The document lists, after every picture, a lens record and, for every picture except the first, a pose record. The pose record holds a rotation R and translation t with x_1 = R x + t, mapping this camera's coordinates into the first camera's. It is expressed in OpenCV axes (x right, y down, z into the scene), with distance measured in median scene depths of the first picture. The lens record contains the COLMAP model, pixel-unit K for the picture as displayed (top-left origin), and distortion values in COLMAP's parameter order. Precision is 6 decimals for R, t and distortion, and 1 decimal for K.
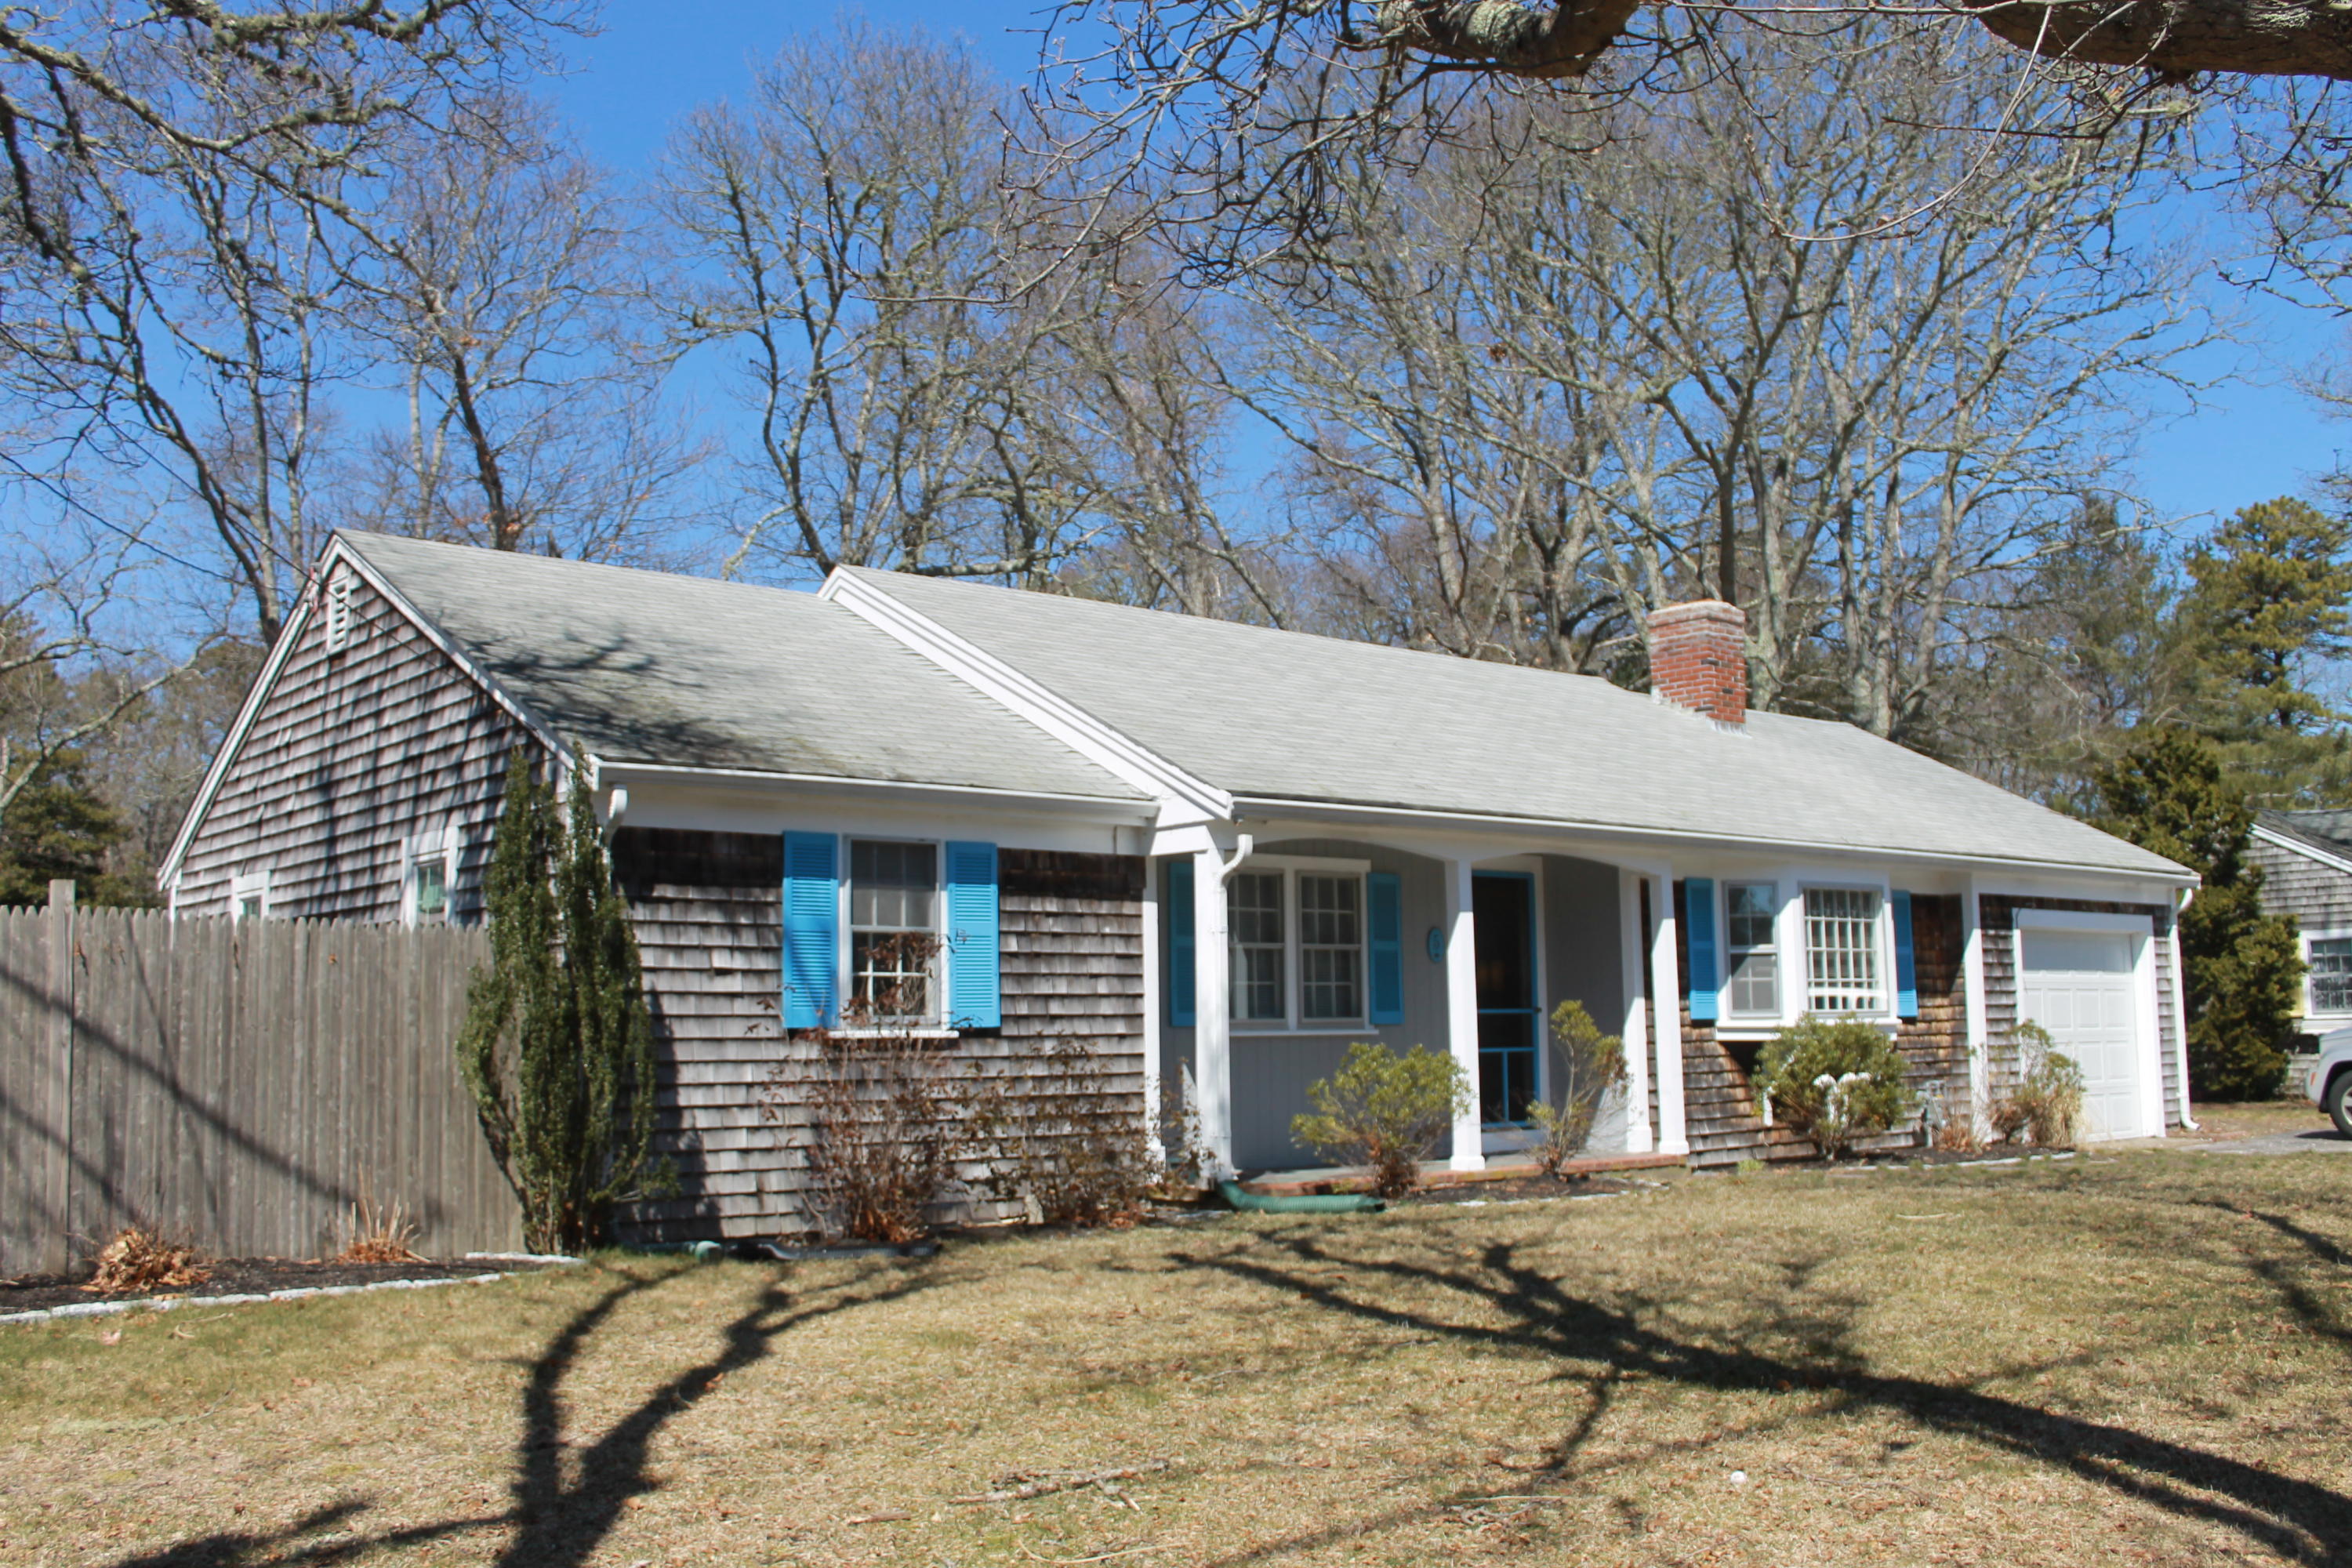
lens RADIAL K [[2190.1, 0, 1176.7], [0, 2190.1, 753.3], [0, 0, 1]] dist [-0.161734, 0.169847]
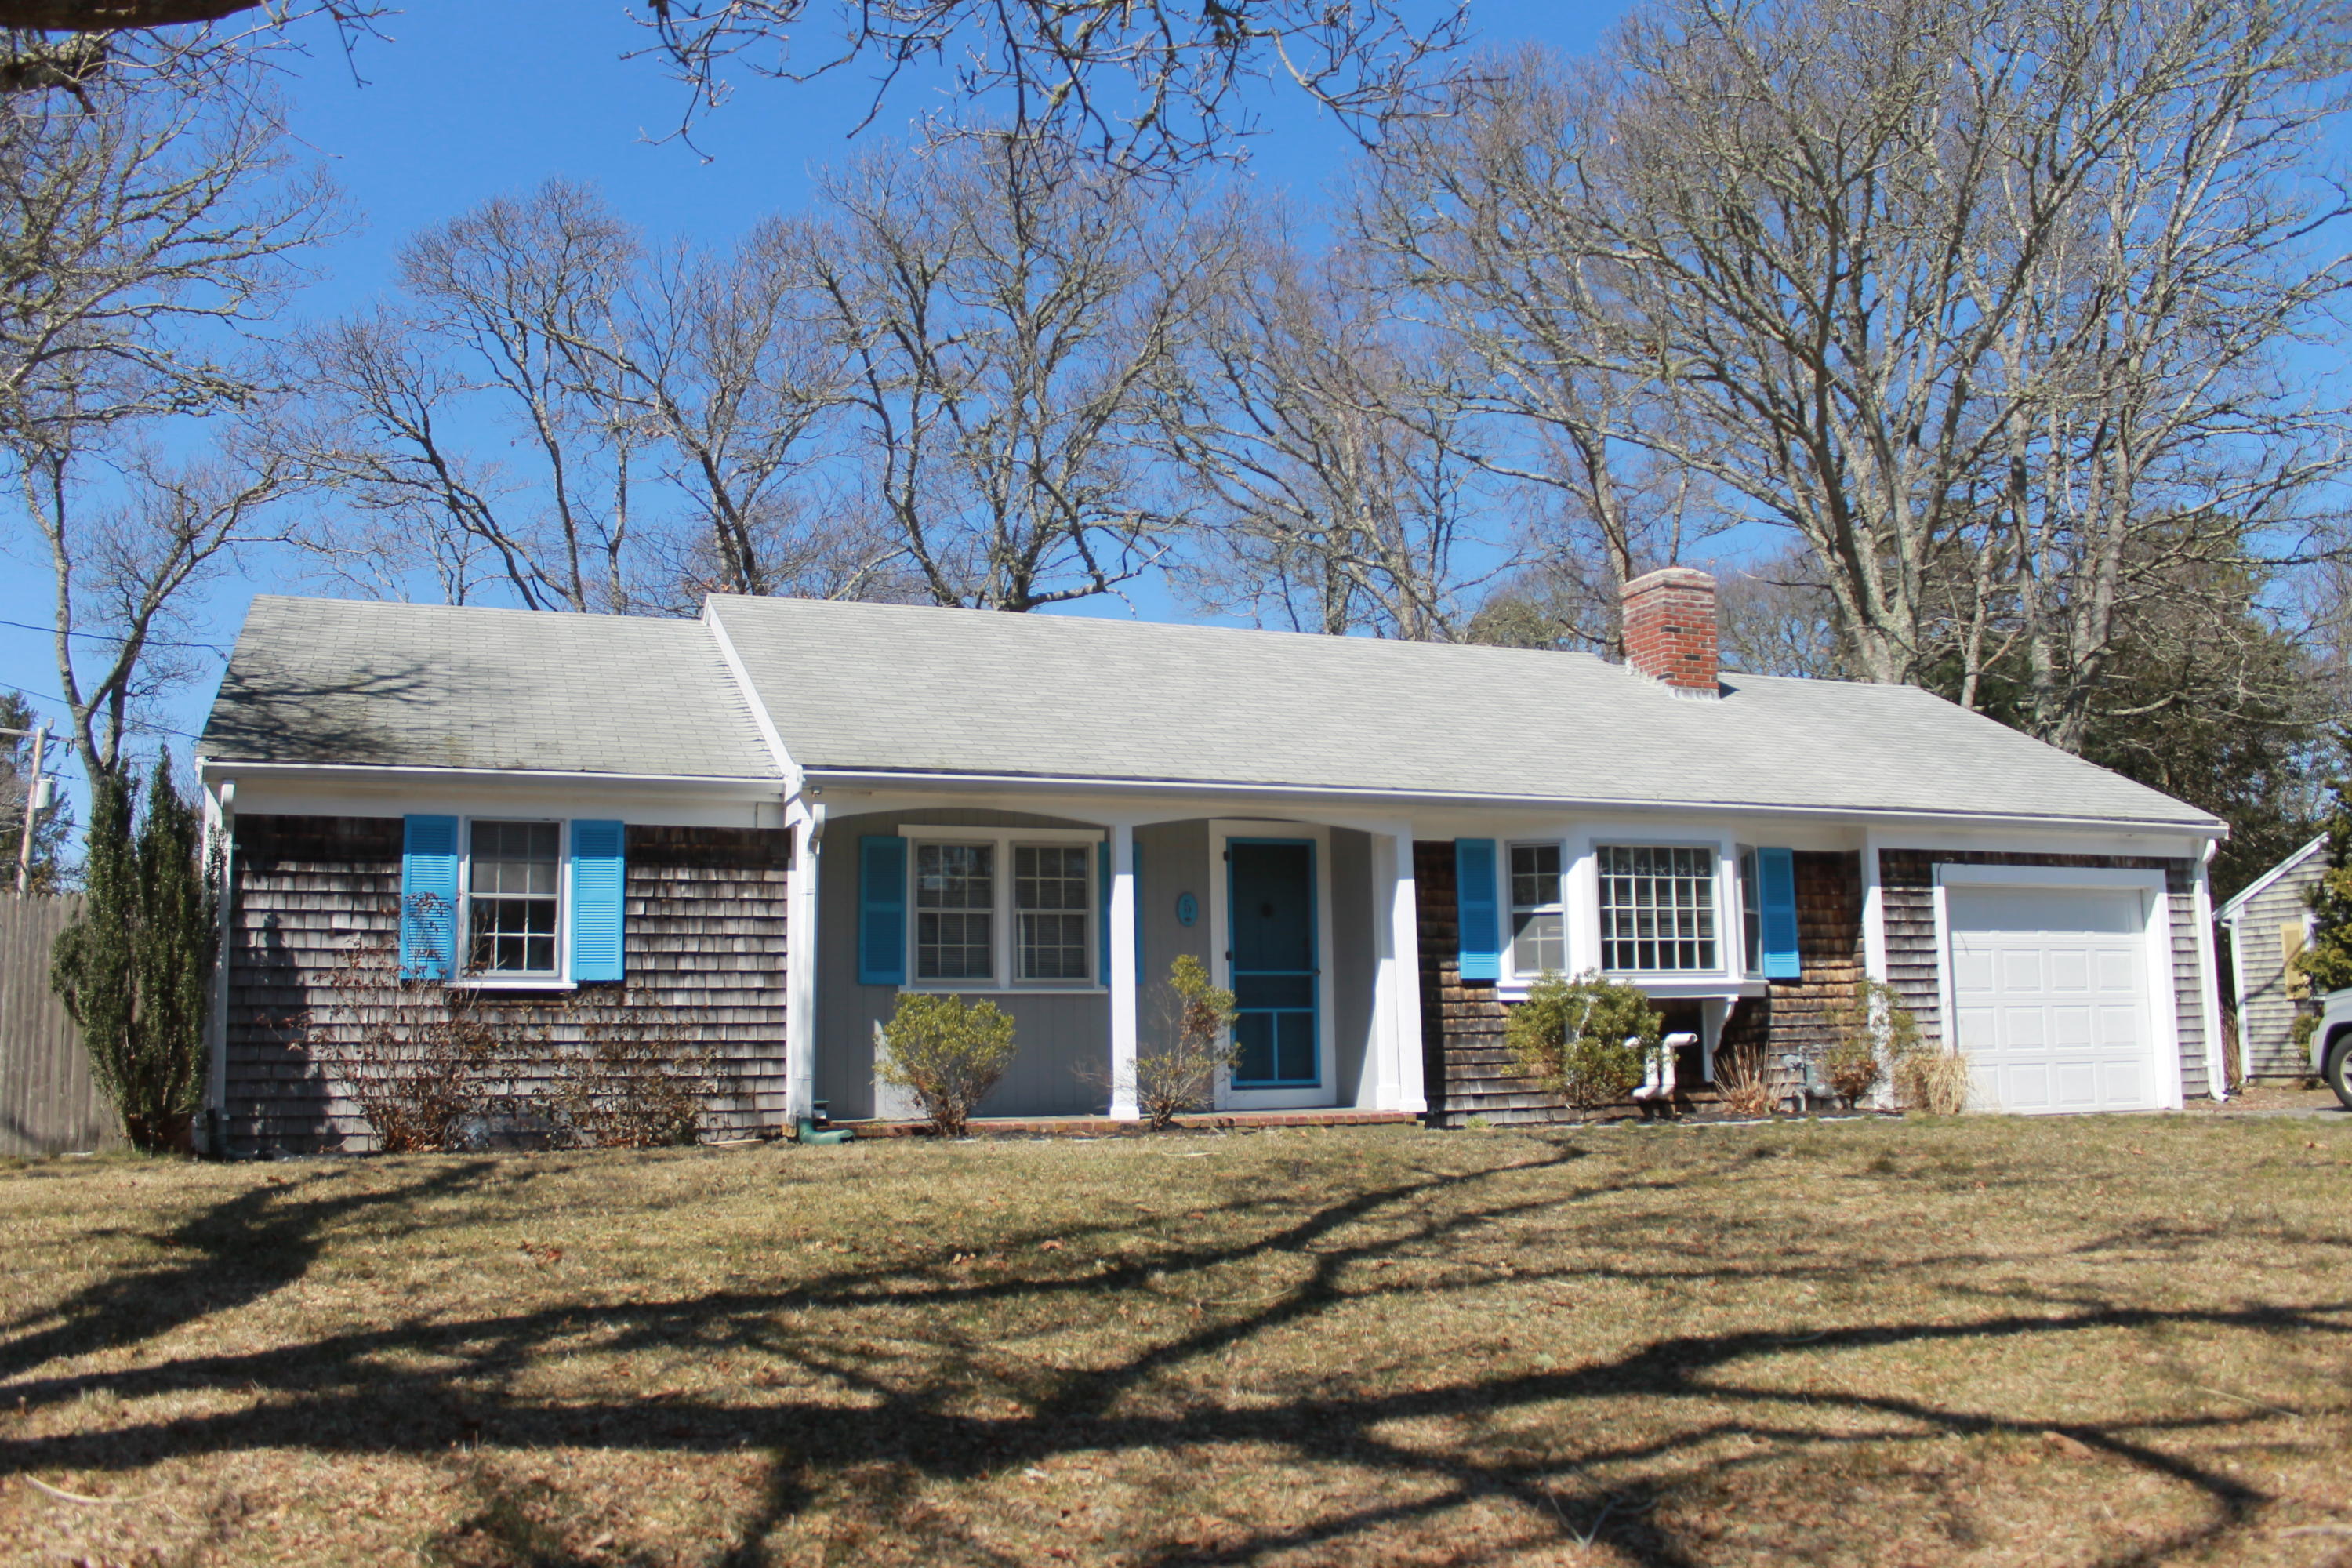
lens RADIAL K [[1978.6, 0, 1170.4], [0, 1978.6, 785.1], [0, 0, 1]] dist [-0.166074, 0.146581]
pose [[0.945947, -0.044469, -0.321259, 0.502627], [0.044749, 0.998977, -0.006516, 0.040347], [0.321220, -0.008212, 0.946969, 0.115146]]
